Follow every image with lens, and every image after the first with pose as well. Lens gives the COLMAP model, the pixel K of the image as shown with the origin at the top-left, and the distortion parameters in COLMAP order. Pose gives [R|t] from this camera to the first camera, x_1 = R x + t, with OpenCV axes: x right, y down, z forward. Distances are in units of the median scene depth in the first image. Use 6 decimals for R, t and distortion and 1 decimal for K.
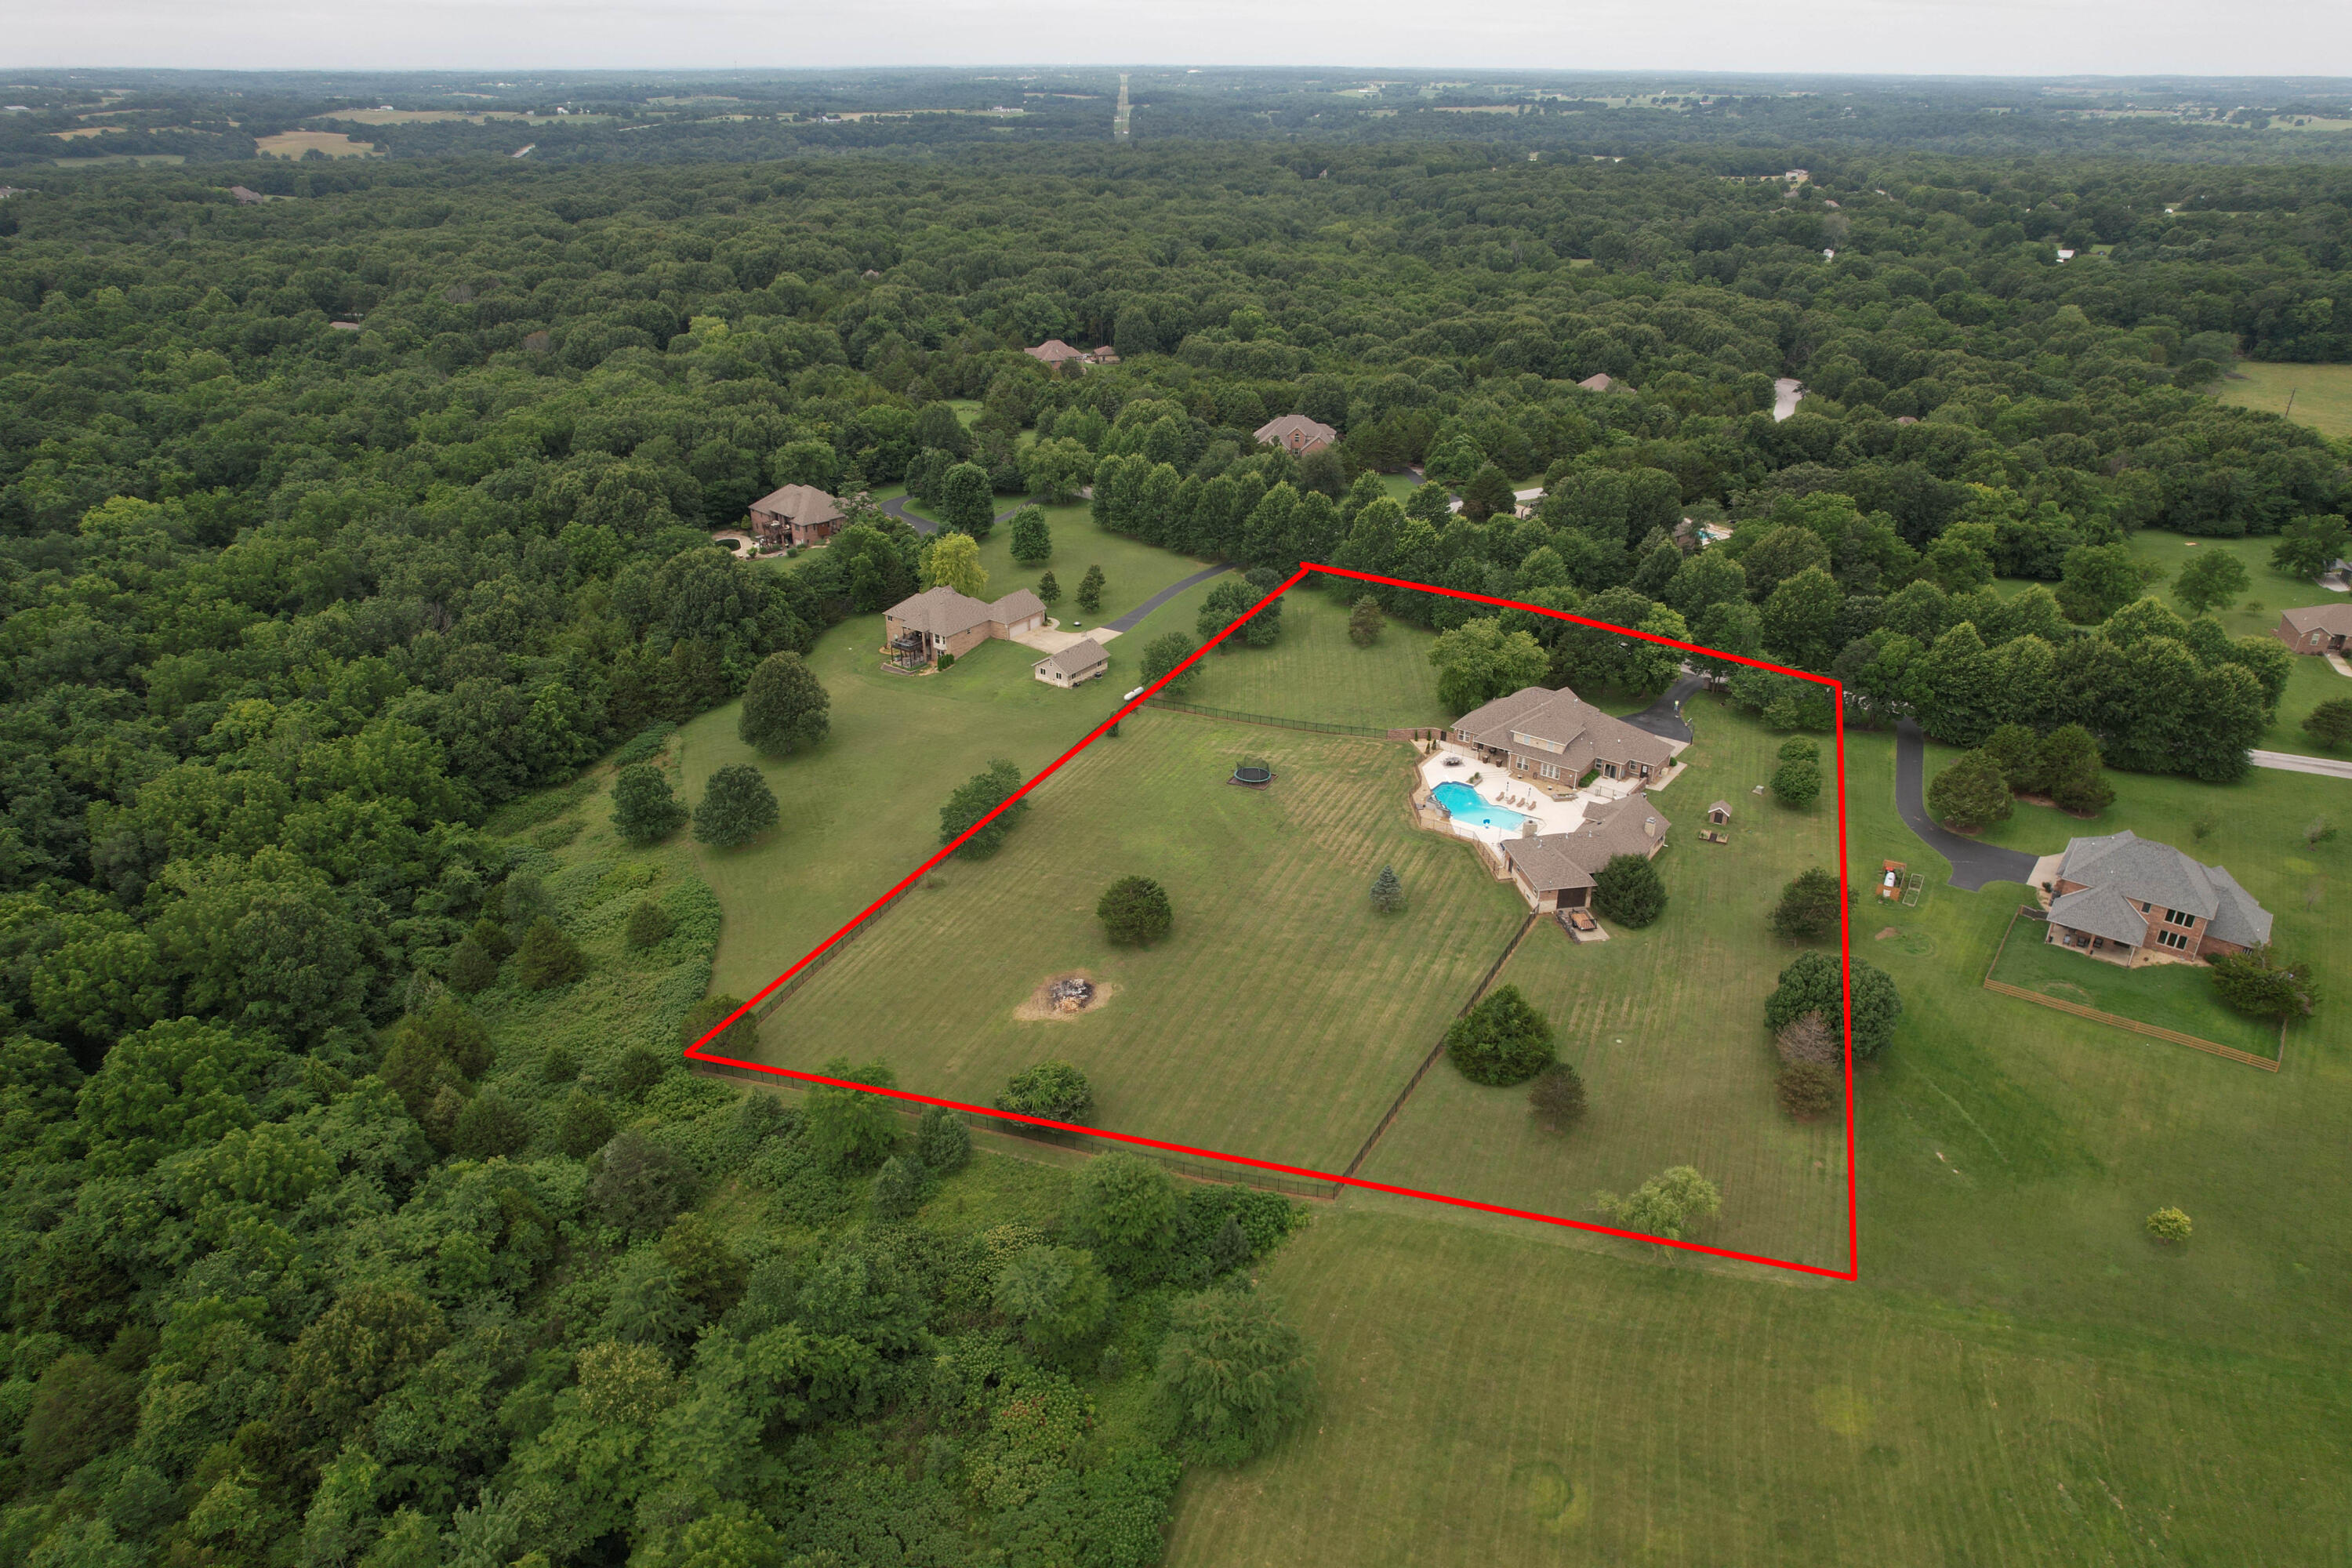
lens RADIAL K [[1502.3, 0, 1180.6], [0, 1502.3, 787.2], [0, 0, 1]] dist [-0.072781, 0.062629]
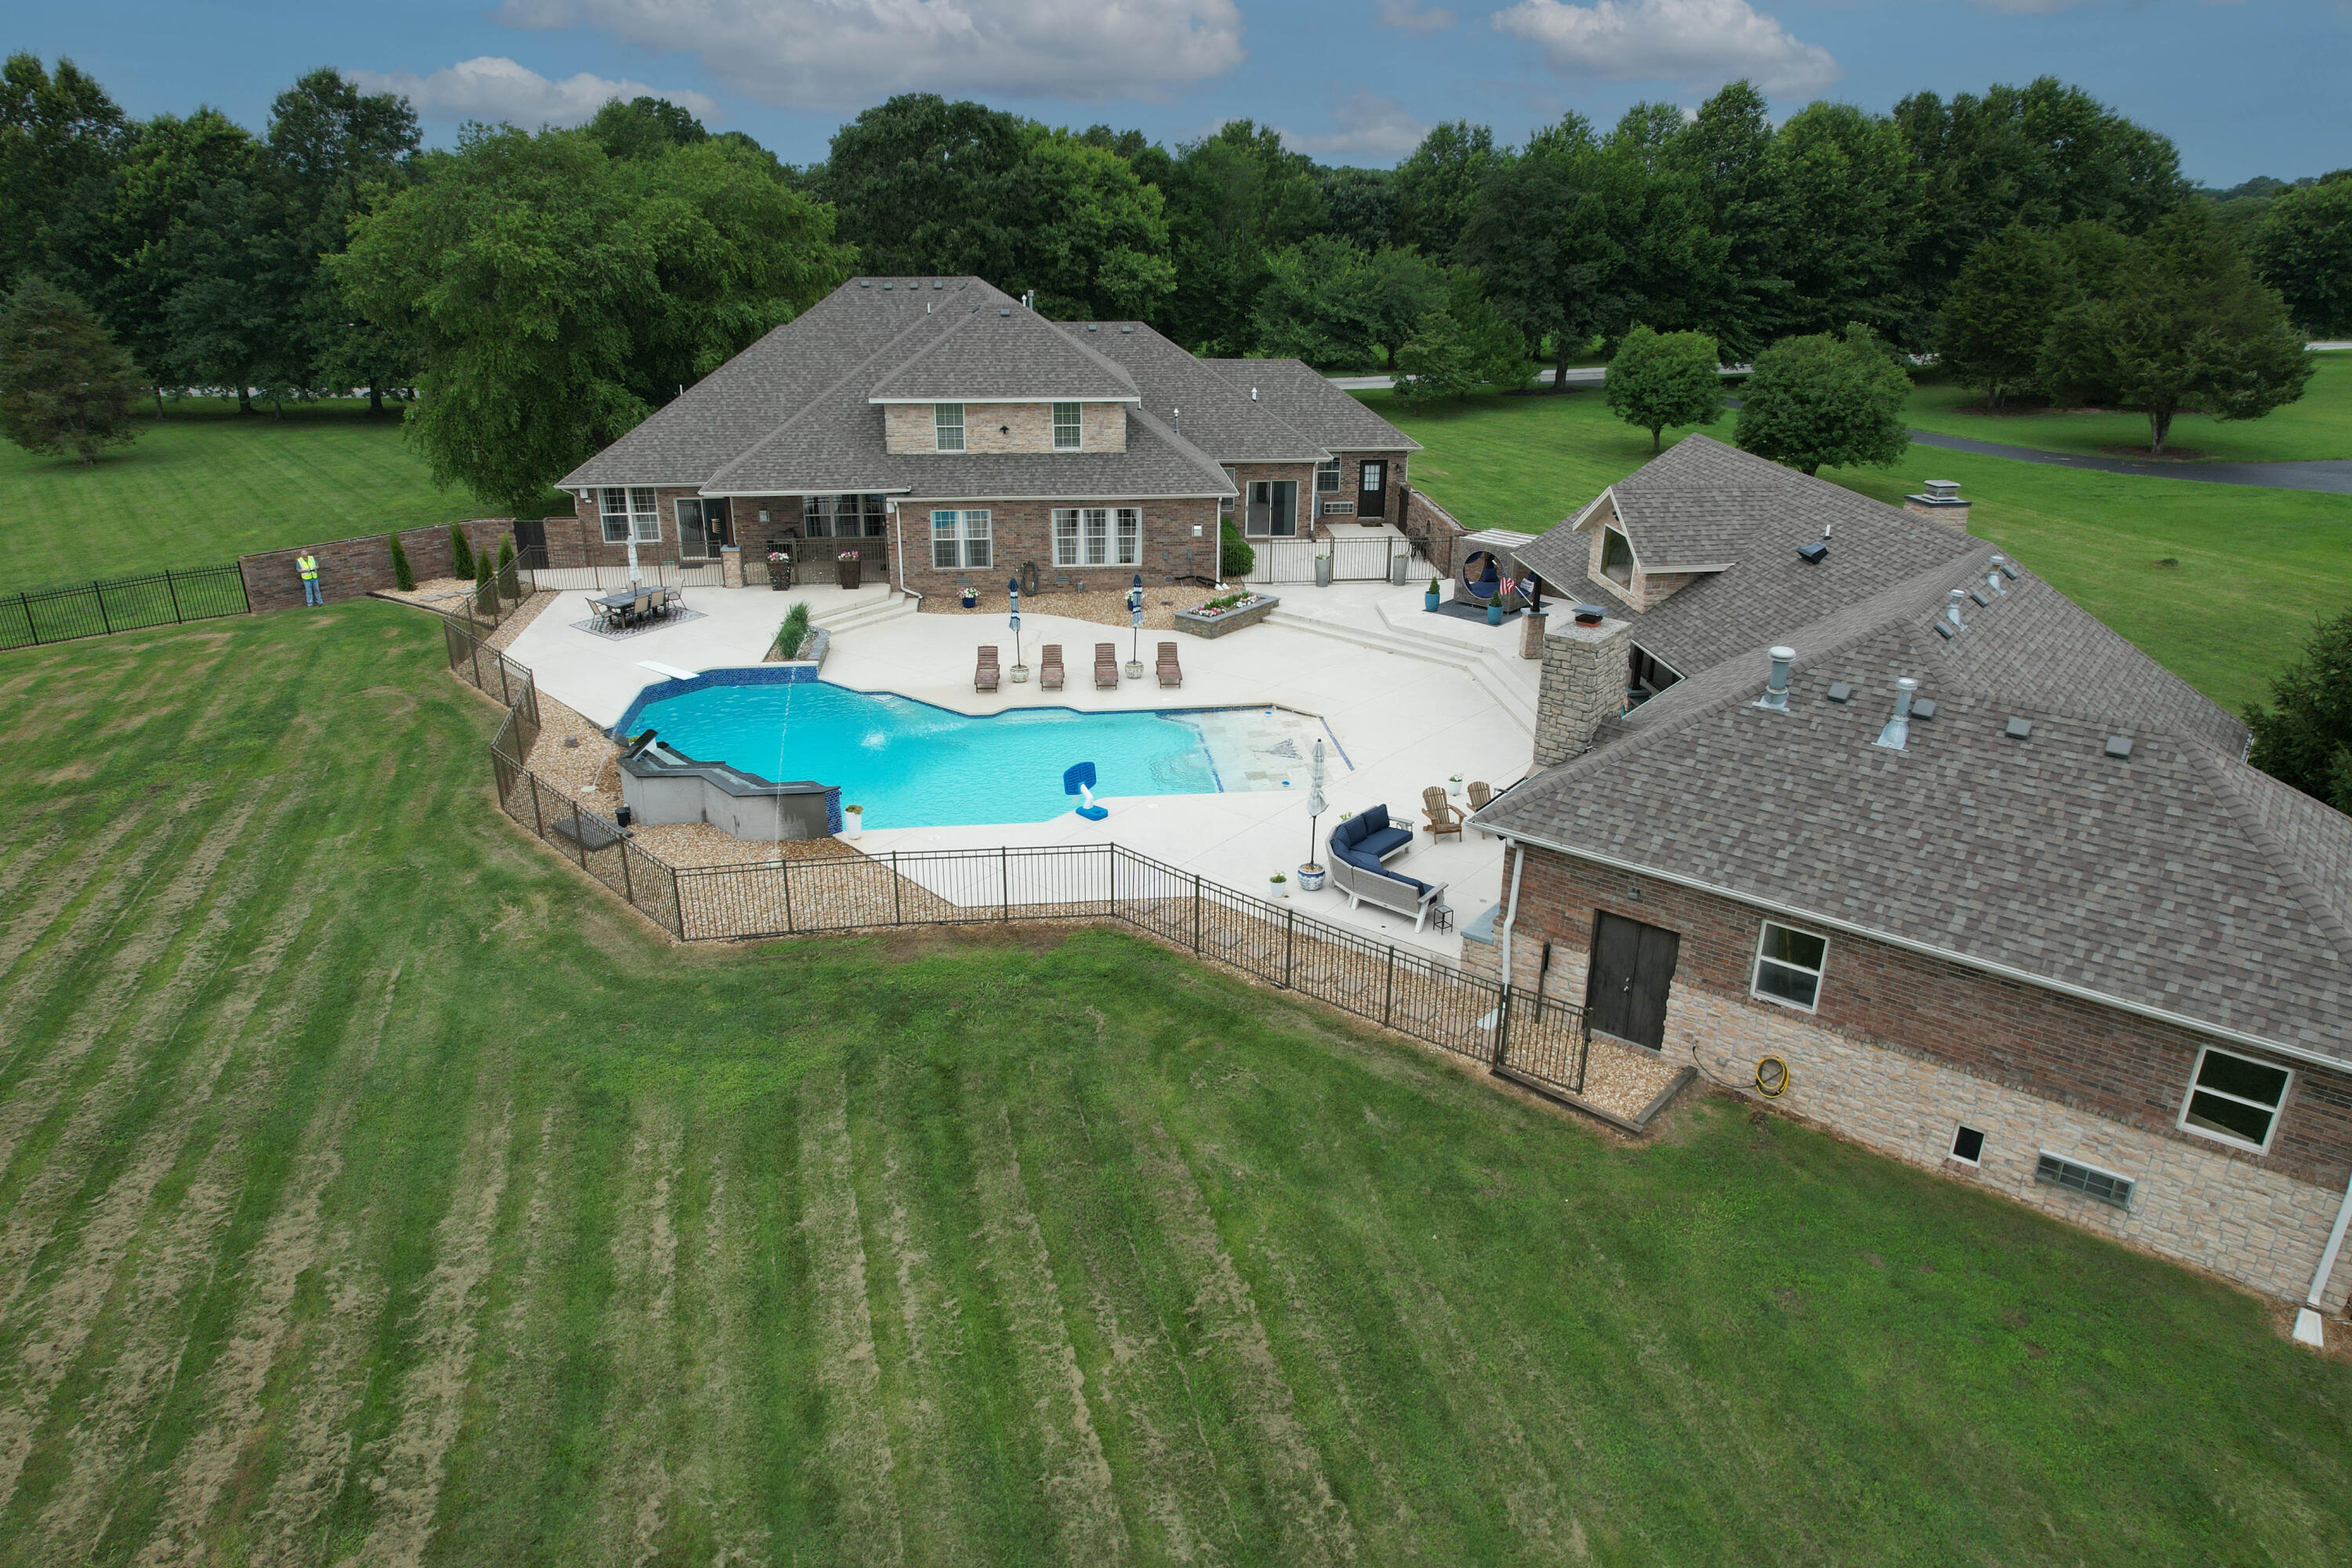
lens RADIAL K [[1502.3, 0, 1178.9], [0, 1502.3, 778.9], [0, 0, 1]] dist [-0.072781, 0.062629]
pose [[0.739409, -0.250762, 0.624814, 0.178014], [0.291903, 0.955688, 0.038115, 0.031165], [-0.606685, 0.154202, 0.779843, 1.365075]]
